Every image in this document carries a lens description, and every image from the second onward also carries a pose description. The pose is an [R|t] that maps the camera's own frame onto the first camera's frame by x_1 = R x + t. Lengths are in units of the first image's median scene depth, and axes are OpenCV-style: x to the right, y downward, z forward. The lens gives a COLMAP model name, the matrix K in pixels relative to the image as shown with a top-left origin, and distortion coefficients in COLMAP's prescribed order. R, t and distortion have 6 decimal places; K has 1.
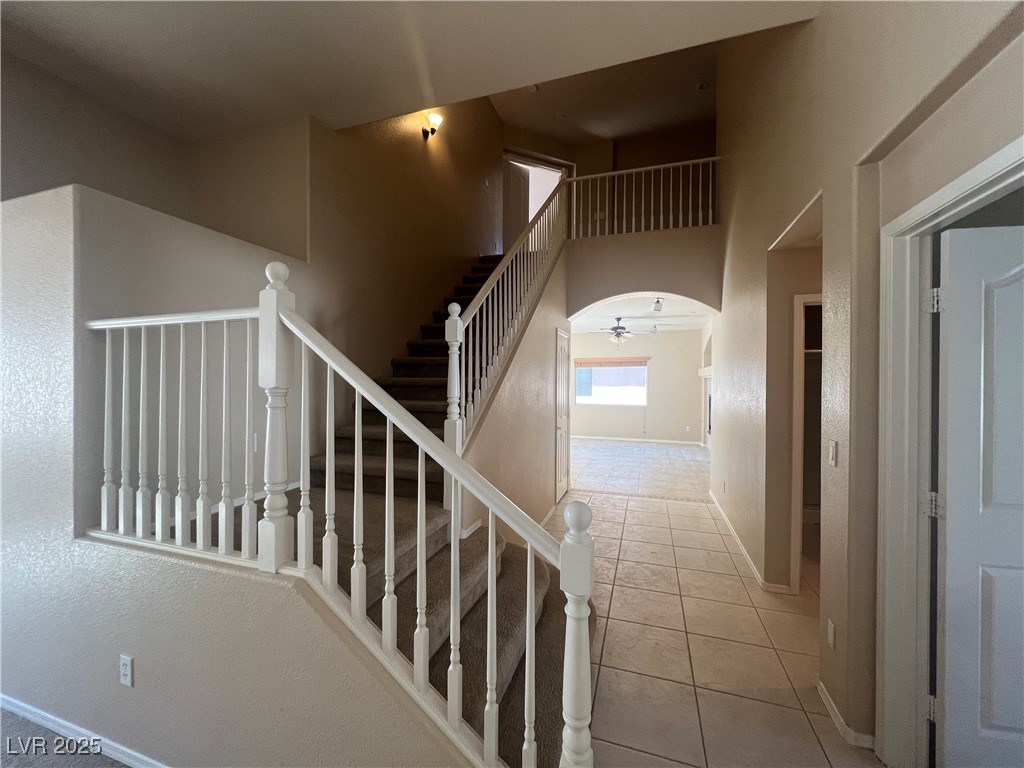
lens RADIAL K [[409.5, 0, 510.3], [0, 409.5, 379.1], [0, 0, 1]] dist [-0.002364, 0.000504]
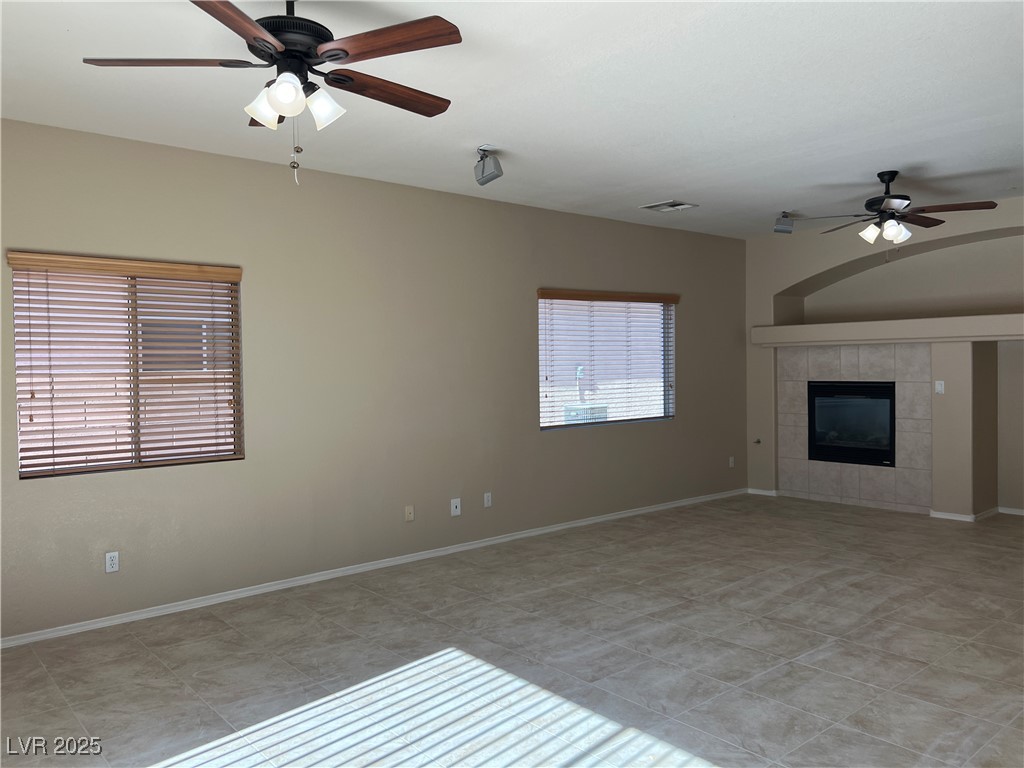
lens RADIAL K [[773.1, 0, 506.0], [0, 773.1, 378.9], [0, 0, 1]] dist [0.043028, -0.047896]
pose [[0.519486, -0.030227, 0.853944, -0.834946], [0.017569, 0.999541, 0.024693, 0.012697], [-0.854299, 0.002175, 0.519778, 1.582416]]
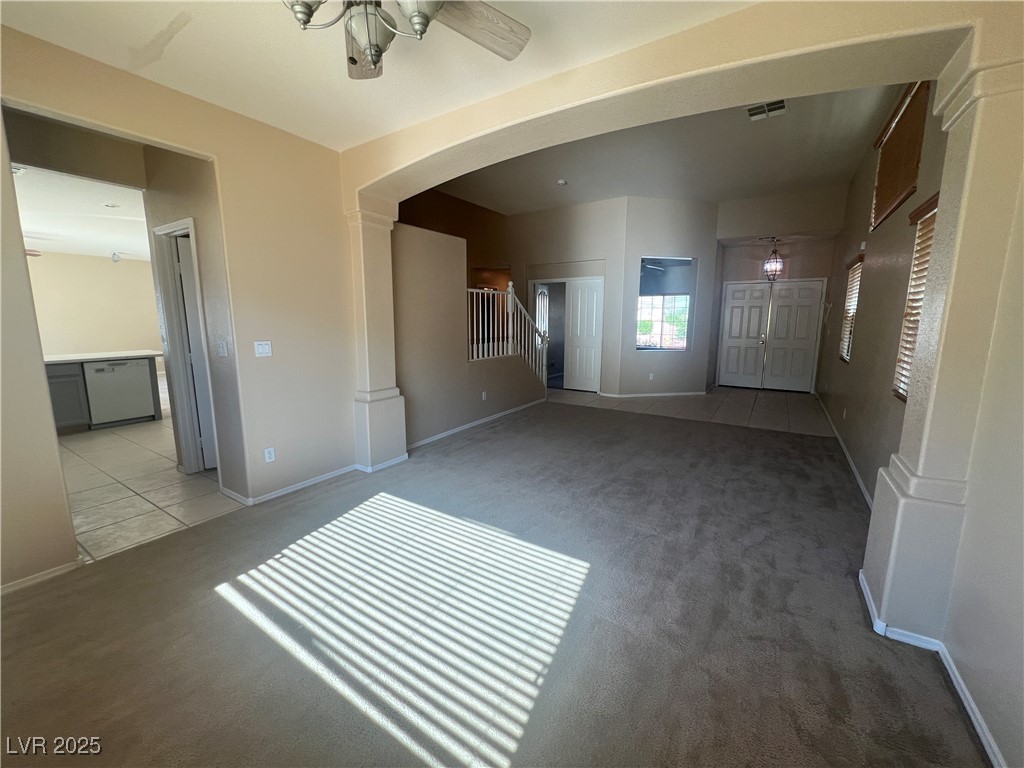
lens RADIAL K [[409.5, 0, 511.4], [0, 409.5, 380.7], [0, 0, 1]] dist [-0.002364, 0.000504]
pose [[0.246812, -0.153499, 0.956829, -1.366990], [0.005127, 0.987568, 0.157108, 0.017243], [-0.969050, -0.033871, 0.244531, -0.012115]]
